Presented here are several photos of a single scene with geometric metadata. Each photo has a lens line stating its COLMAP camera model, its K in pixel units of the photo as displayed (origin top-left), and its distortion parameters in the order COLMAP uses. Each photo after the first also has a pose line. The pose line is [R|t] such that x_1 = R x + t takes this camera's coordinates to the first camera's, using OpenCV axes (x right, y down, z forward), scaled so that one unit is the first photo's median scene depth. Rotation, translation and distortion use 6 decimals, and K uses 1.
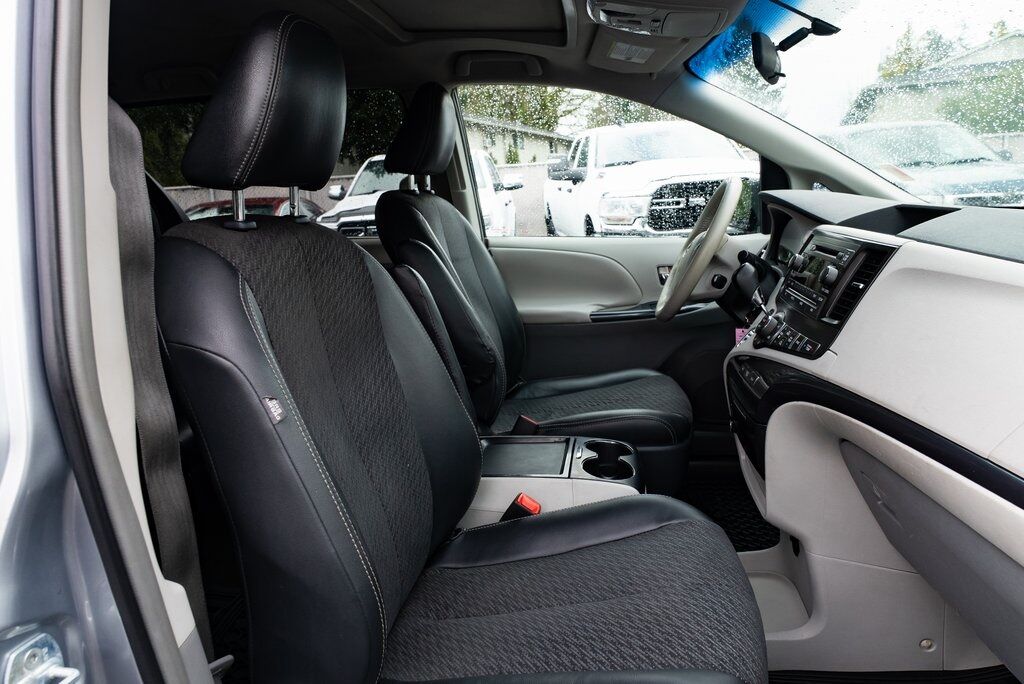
lens RADIAL K [[689.2, 0, 510.7], [0, 689.2, 337.0], [0, 0, 1]] dist [-0.038077, 0.023543]
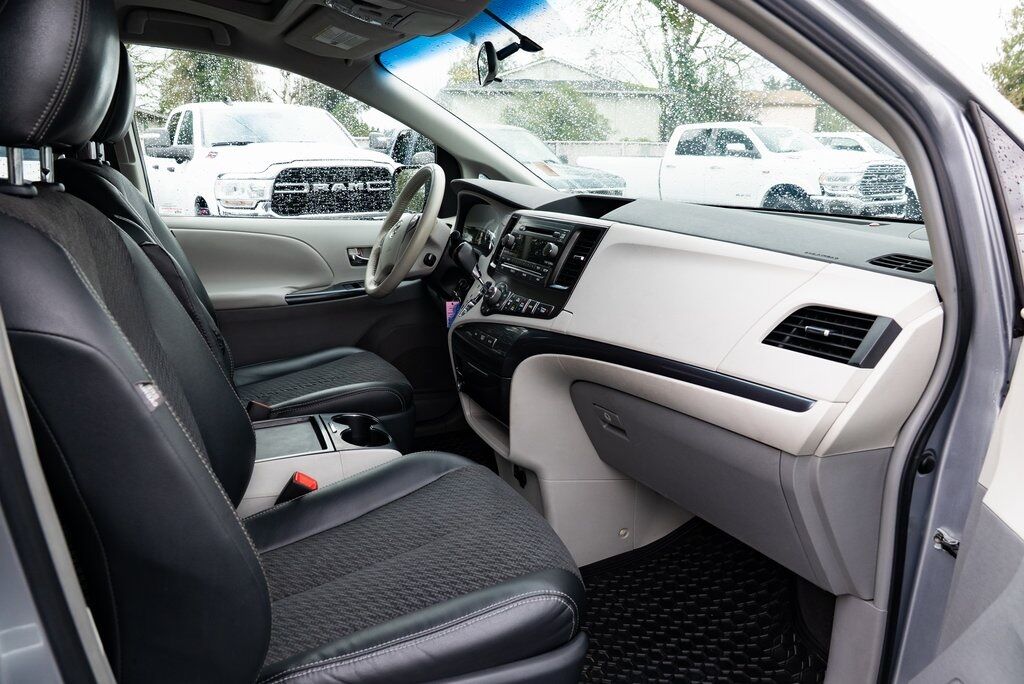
lens RADIAL K [[689.2, 0, 510.7], [0, 689.2, 337.0], [0, 0, 1]] dist [-0.038077, 0.023543]
pose [[0.848129, -0.070162, 0.525123, -0.196705], [0.059855, 0.997536, 0.036609, 0.011502], [-0.526397, 0.000382, 0.850239, -0.009195]]
